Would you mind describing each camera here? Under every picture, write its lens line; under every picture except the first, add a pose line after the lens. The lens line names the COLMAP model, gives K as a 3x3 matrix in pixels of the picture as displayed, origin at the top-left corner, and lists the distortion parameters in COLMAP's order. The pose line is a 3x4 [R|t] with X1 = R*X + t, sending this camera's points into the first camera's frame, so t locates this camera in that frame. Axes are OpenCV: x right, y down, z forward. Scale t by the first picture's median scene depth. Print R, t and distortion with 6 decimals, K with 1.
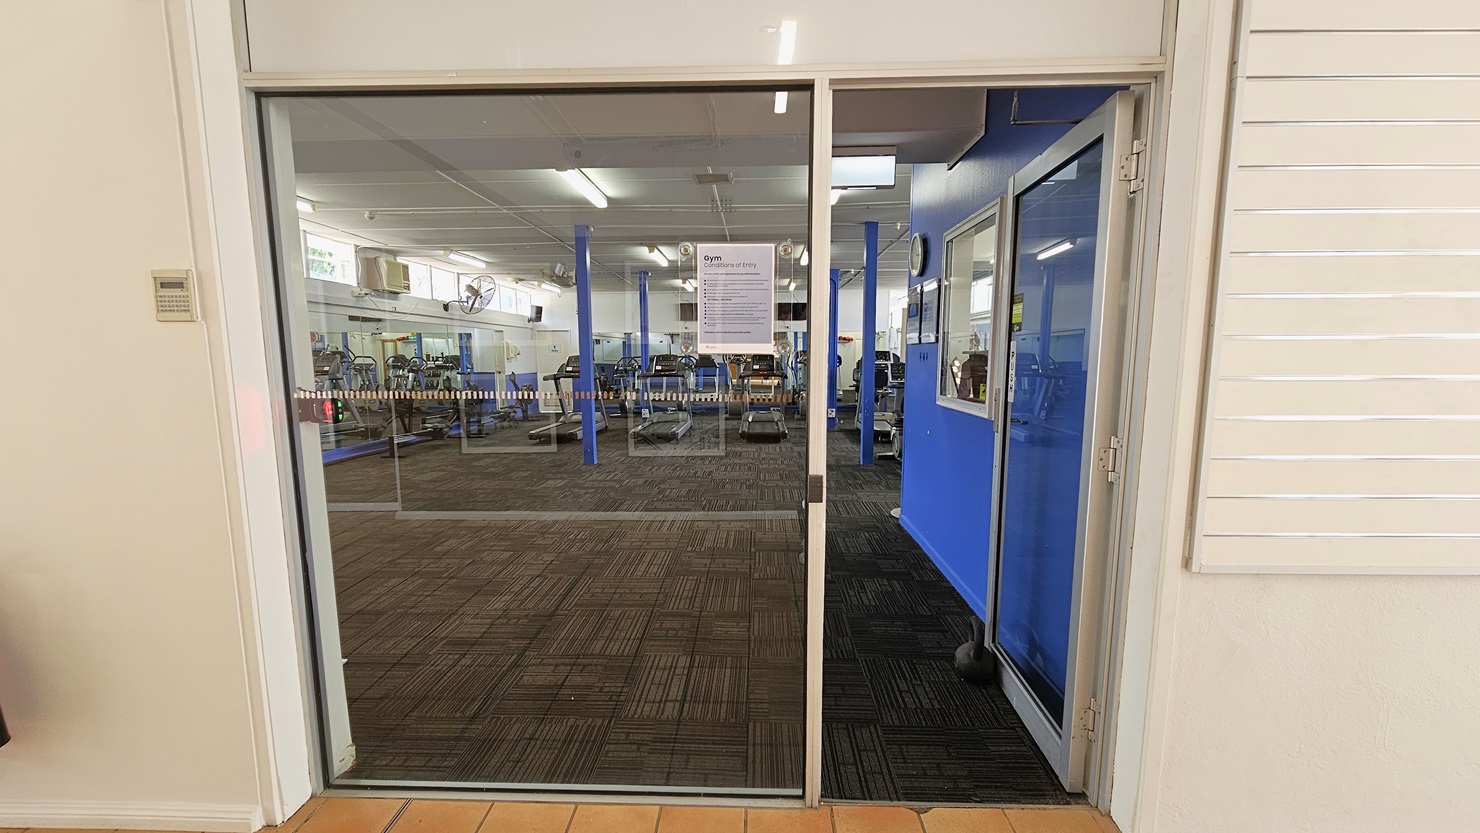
lens RADIAL K [[606.2, 0, 738.7], [0, 606.2, 417.1], [0, 0, 1]] dist [0.001759, -0.001664]
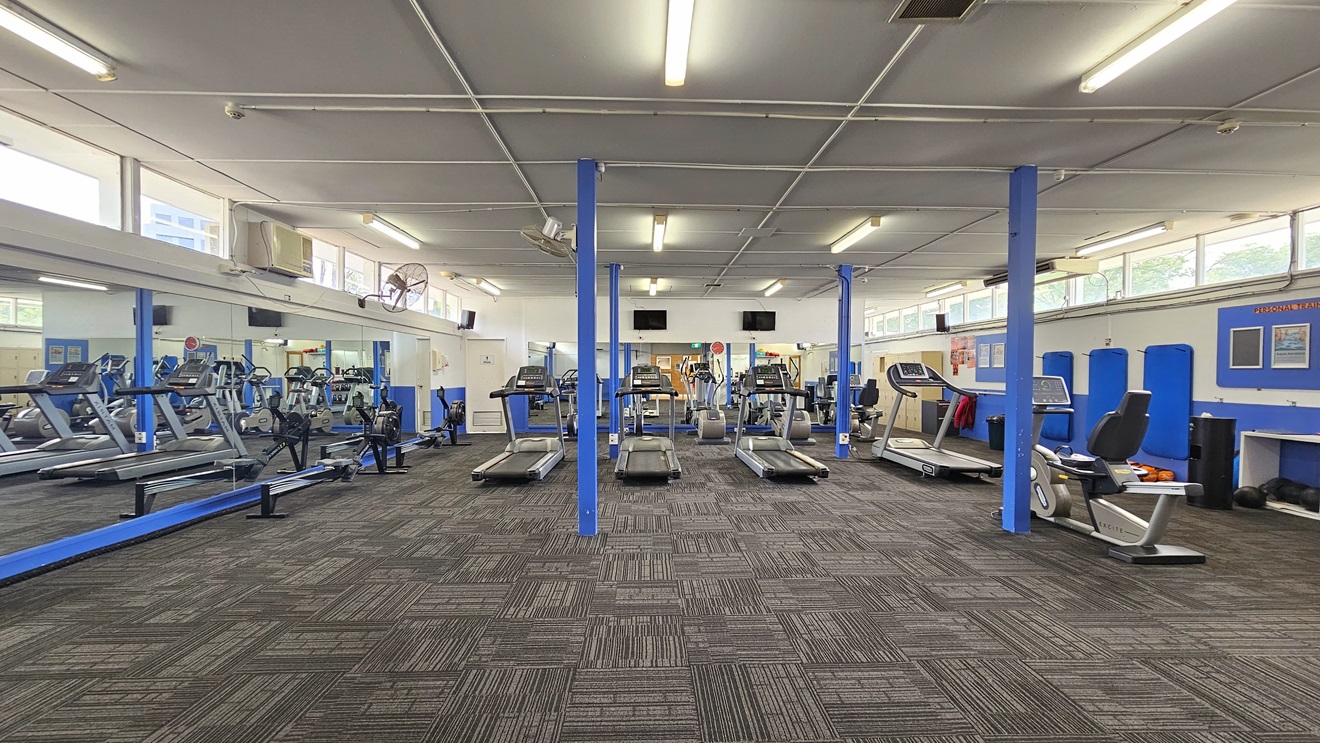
lens RADIAL K [[540.6, 0, 661.4], [0, 540.6, 377.5], [0, 0, 1]] dist [0.001759, -0.001664]
pose [[0.997833, 0.006803, 0.065449, -0.125013], [-0.000715, 0.995704, -0.092589, -0.019125], [-0.065798, 0.092341, 0.993551, 0.255989]]
